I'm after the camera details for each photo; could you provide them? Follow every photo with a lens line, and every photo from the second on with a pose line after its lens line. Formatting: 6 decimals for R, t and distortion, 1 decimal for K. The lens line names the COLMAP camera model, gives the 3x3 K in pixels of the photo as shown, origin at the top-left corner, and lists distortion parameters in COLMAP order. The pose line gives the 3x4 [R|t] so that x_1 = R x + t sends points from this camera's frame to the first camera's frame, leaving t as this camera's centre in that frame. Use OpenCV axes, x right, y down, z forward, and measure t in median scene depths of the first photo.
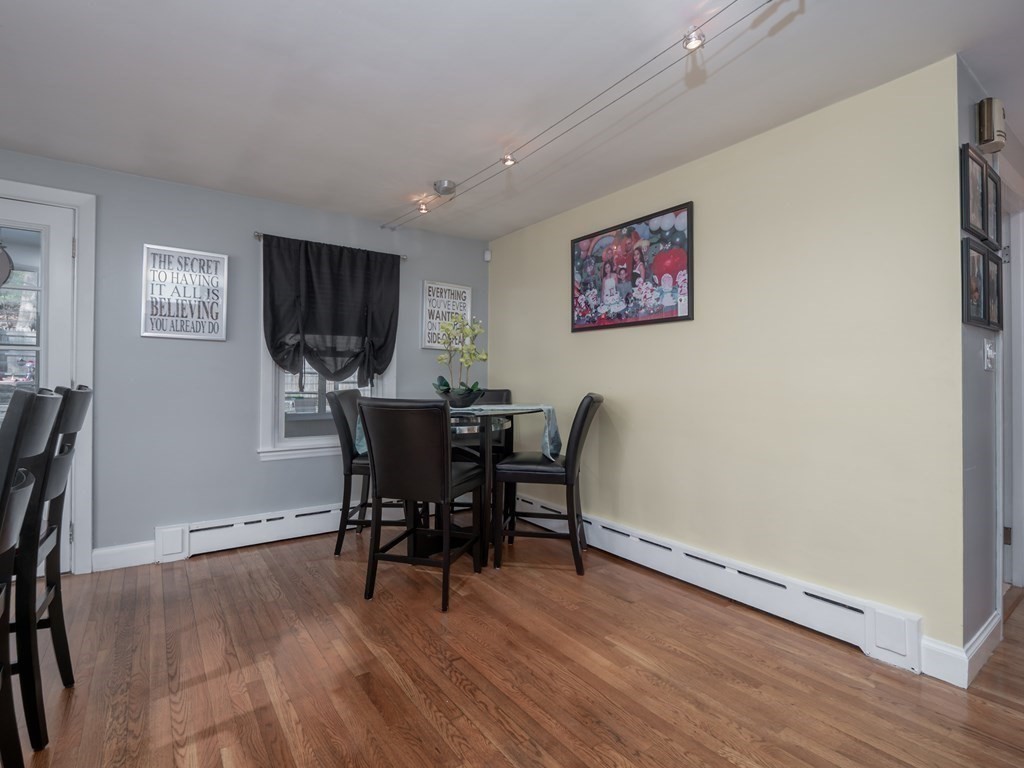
lens RADIAL K [[496.3, 0, 508.7], [0, 496.3, 376.2], [0, 0, 1]] dist [-0.013777, -0.000104]
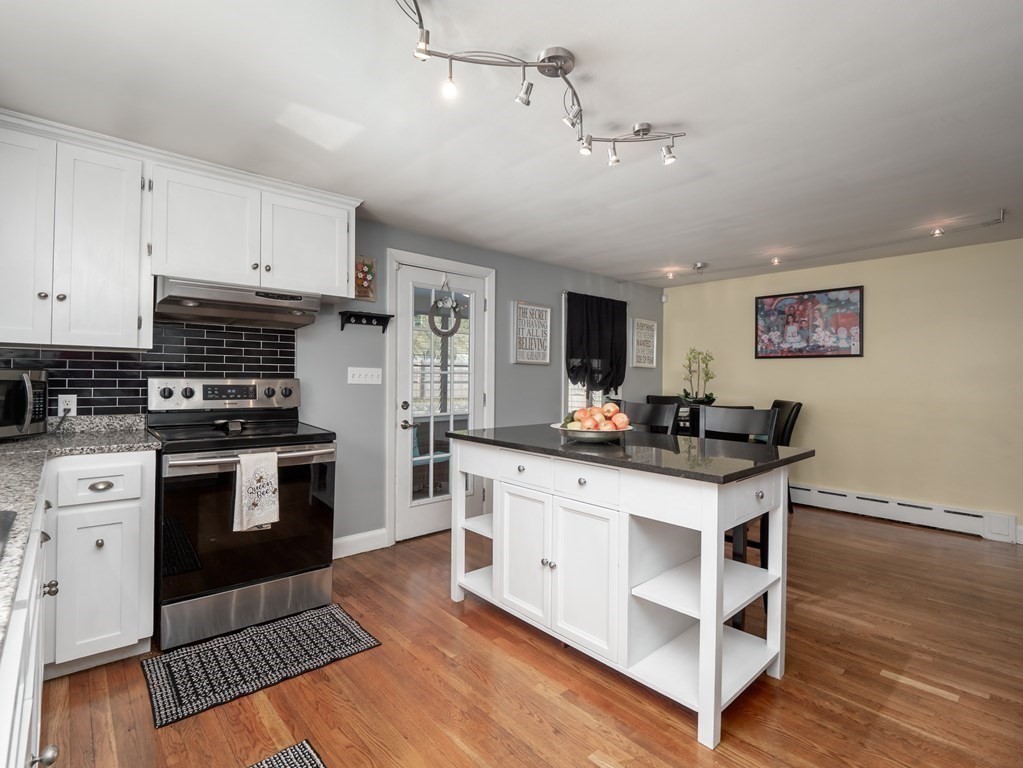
lens RADIAL K [[495.8, 0, 507.4], [0, 495.8, 376.5], [0, 0, 1]] dist [-0.013777, -0.000104]
pose [[0.994618, 0.002002, 0.103592, -0.878812], [-0.002943, 0.999956, 0.008931, -0.051831], [-0.103570, -0.009188, 0.994580, -0.465620]]
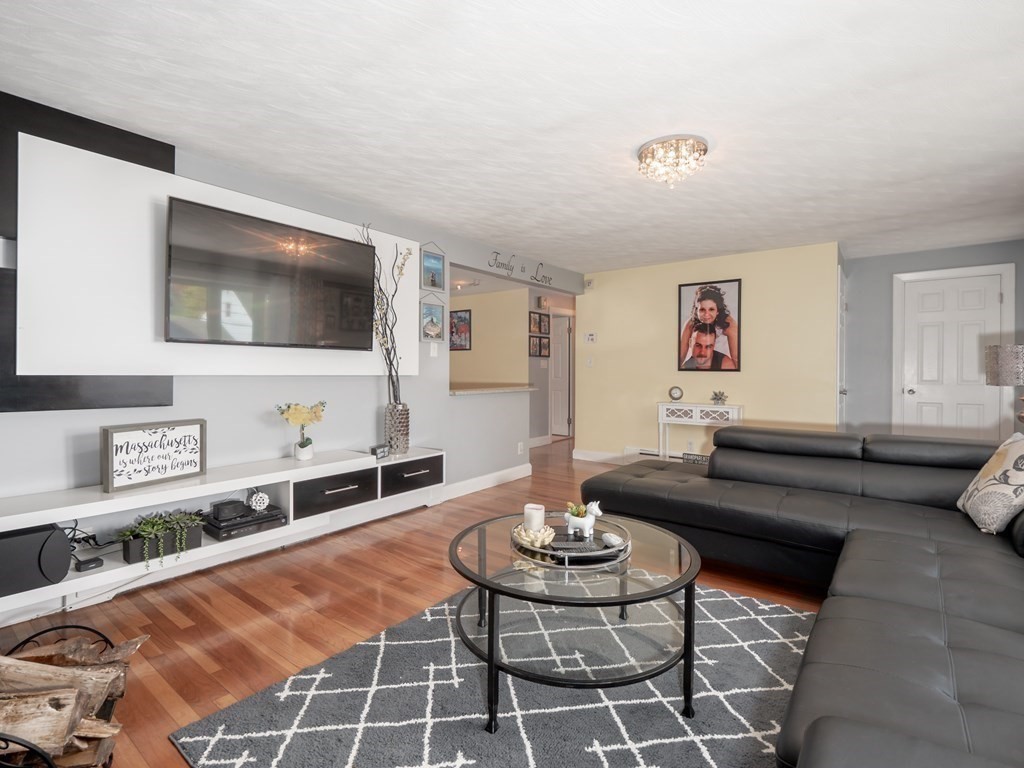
lens RADIAL K [[496.3, 0, 511.2], [0, 496.3, 377.3], [0, 0, 1]] dist [-0.013777, -0.000104]
pose [[0.958703, -0.004676, 0.284372, -0.202381], [-0.002204, 0.999713, 0.023867, -0.022676], [-0.284402, -0.023508, 0.958417, -1.643204]]
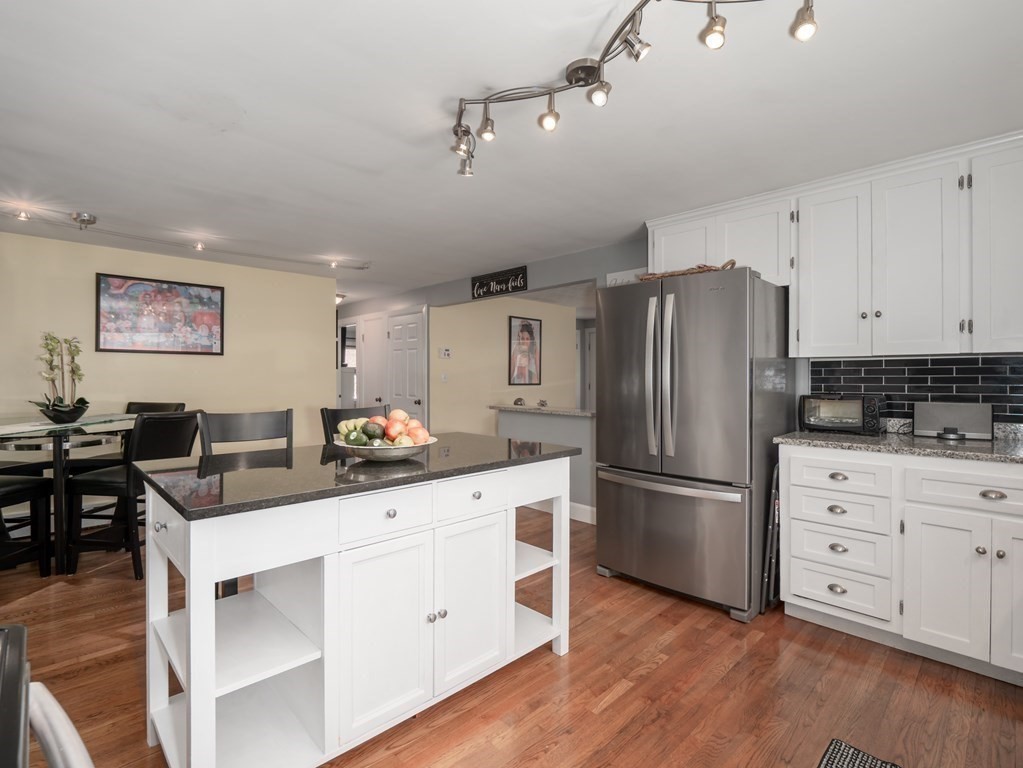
lens RADIAL K [[495.8, 0, 504.4], [0, 495.8, 379.8], [0, 0, 1]] dist [-0.013777, -0.000104]
pose [[-0.129715, -0.014822, 0.991440, -1.304907], [-0.014440, 0.999810, 0.013057, -0.058318], [-0.991446, -0.012623, -0.129905, 0.218913]]
